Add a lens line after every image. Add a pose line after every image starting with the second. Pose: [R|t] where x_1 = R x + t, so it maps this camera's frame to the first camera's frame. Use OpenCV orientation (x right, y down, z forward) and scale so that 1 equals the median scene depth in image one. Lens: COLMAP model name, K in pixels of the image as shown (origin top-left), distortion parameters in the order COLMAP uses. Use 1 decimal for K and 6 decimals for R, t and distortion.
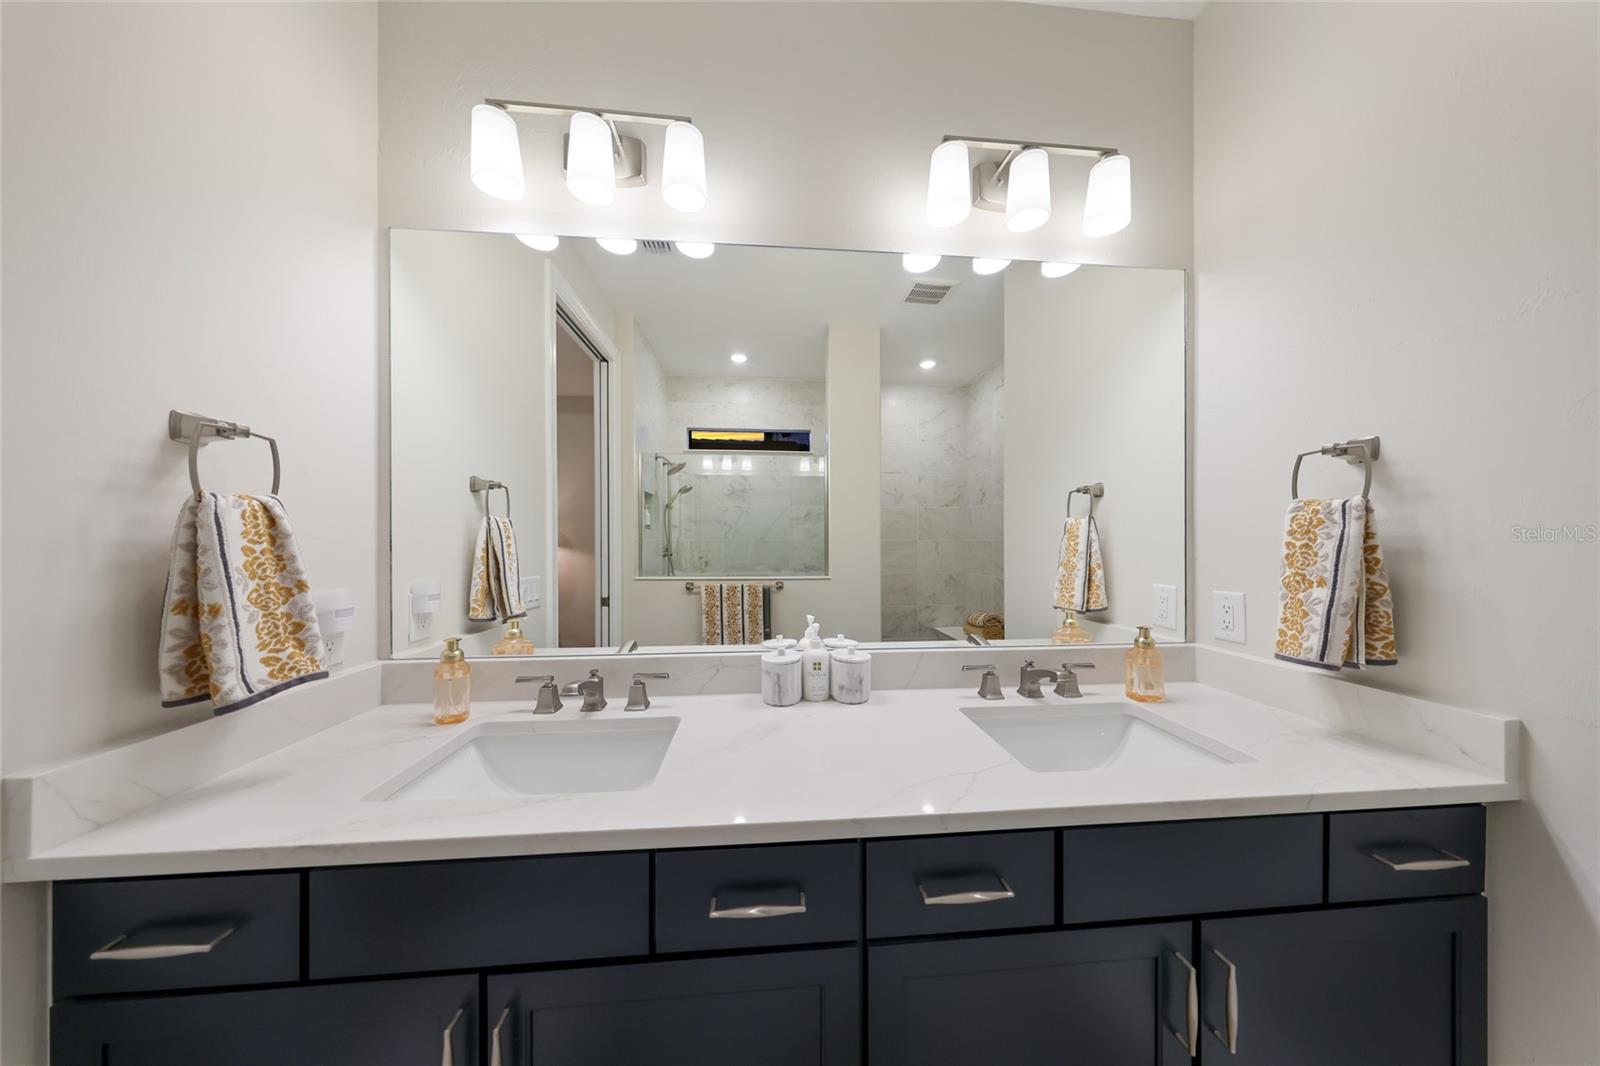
lens RADIAL K [[457.3, 0, 800.5], [0, 457.3, 542.2], [0, 0, 1]] dist [0.000723, 0.000003]
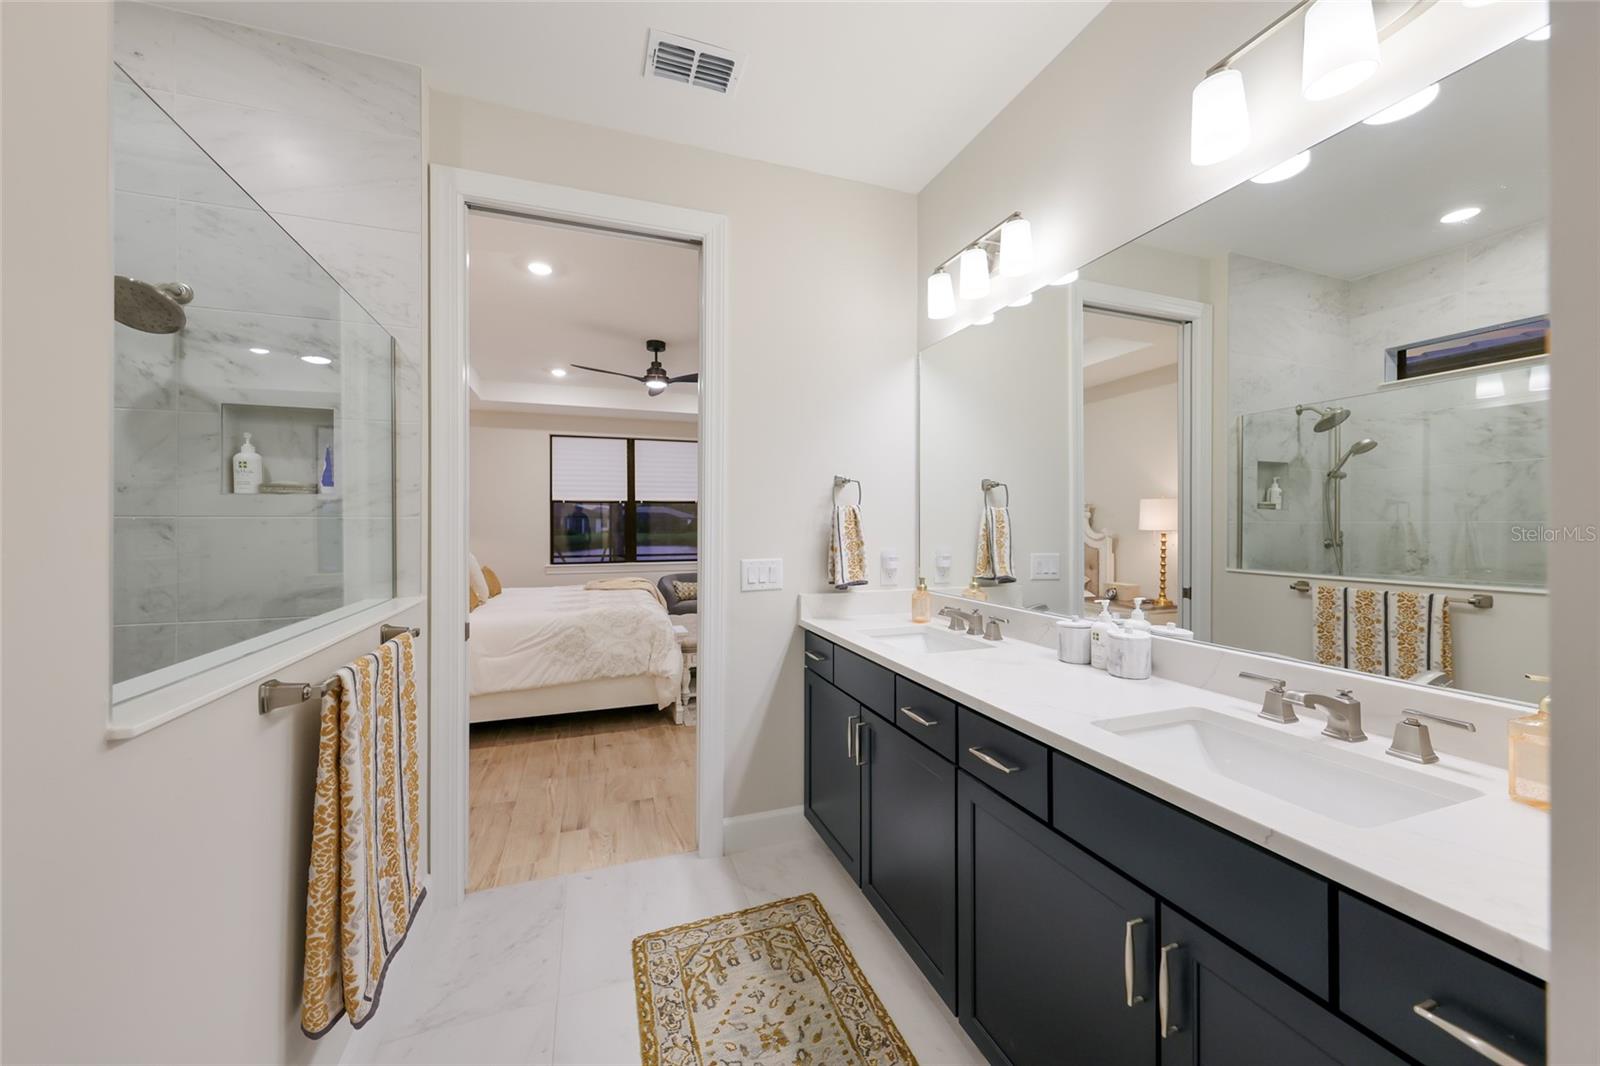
lens RADIAL K [[586.8, 0, 798.6], [0, 586.8, 543.4], [0, 0, 1]] dist [0.002601, 0.000015]
pose [[0.247924, 0.026970, -0.968404, 1.132304], [-0.002891, 0.999629, 0.027100, 0.010191], [0.968775, -0.003919, 0.247910, -0.042146]]
